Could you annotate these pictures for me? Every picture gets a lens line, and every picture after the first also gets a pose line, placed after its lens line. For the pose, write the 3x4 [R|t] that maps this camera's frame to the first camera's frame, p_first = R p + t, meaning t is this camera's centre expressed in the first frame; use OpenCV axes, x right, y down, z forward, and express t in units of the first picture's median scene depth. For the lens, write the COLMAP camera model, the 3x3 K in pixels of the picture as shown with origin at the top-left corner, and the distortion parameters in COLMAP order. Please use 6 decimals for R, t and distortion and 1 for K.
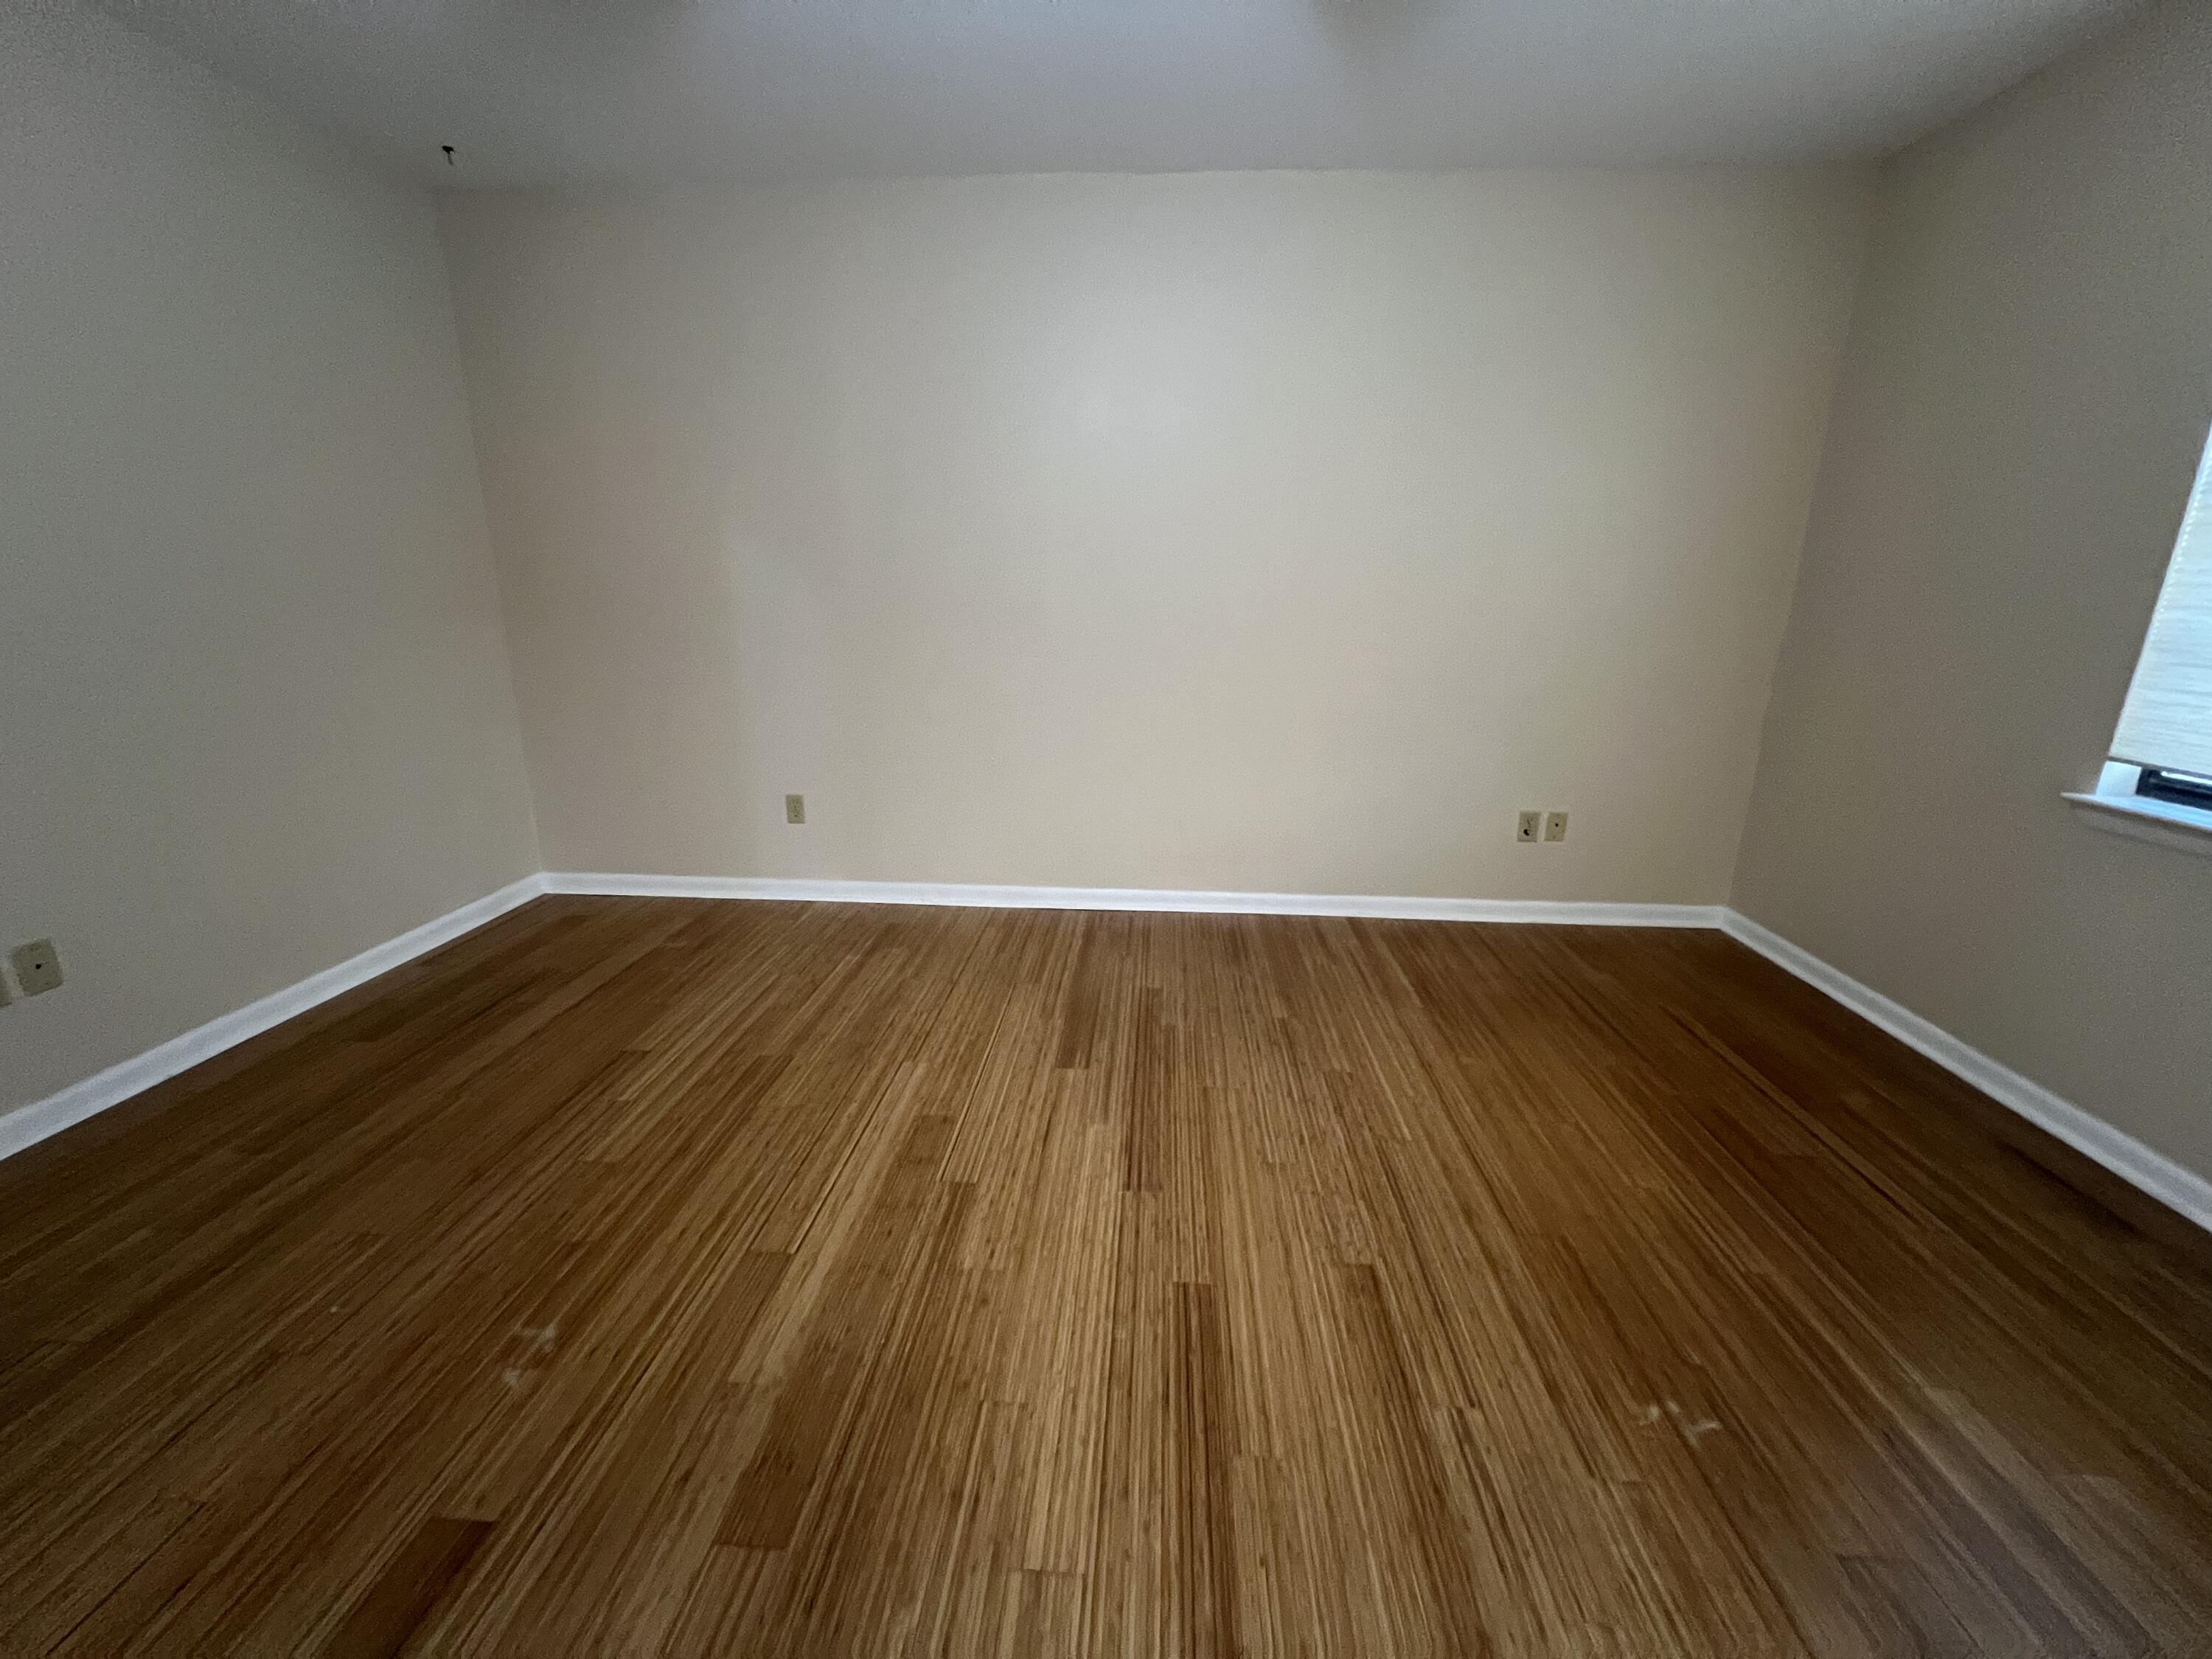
lens RADIAL K [[887.6, 0, 1106.8], [0, 887.6, 832.3], [0, 0, 1]] dist [-0.000662, 0.000876]
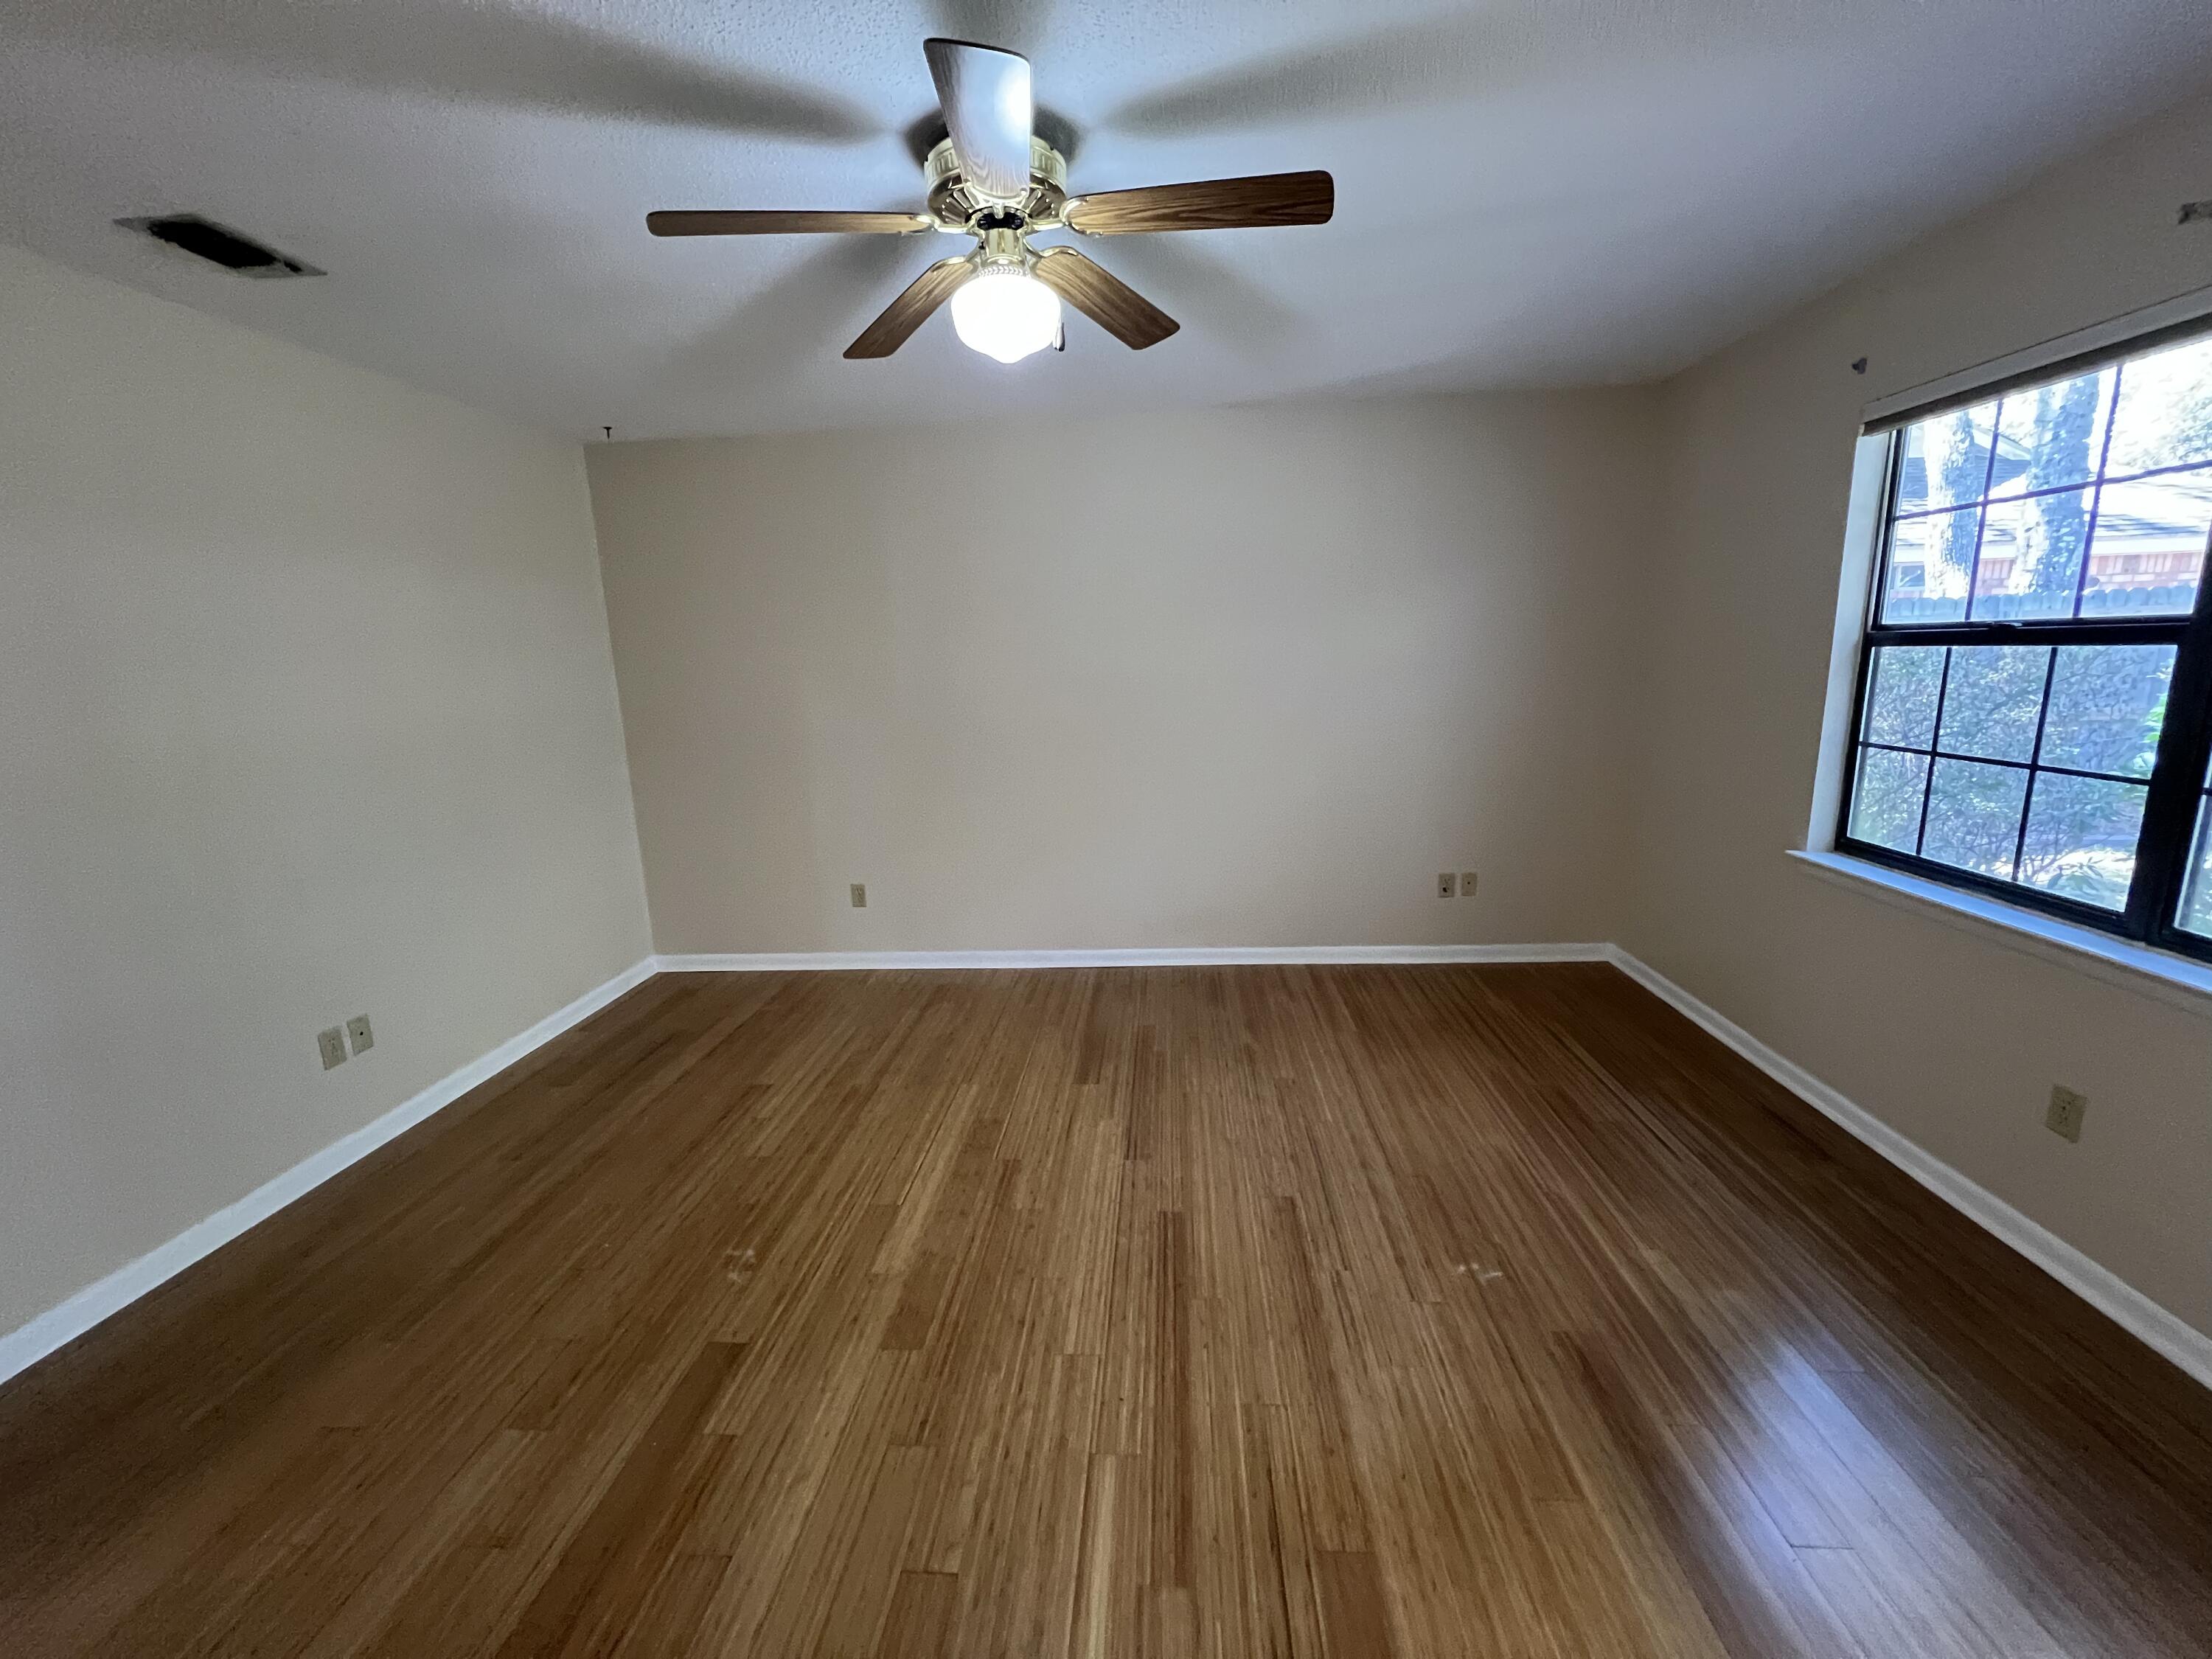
lens RADIAL K [[887.6, 0, 1106.8], [0, 887.6, 832.3], [0, 0, 1]] dist [-0.000662, 0.000876]
pose [[0.998957, -0.043398, -0.014214, 0.037242], [0.042272, 0.996532, -0.071668, -0.022599], [0.017275, 0.070992, 0.997327, -0.505717]]
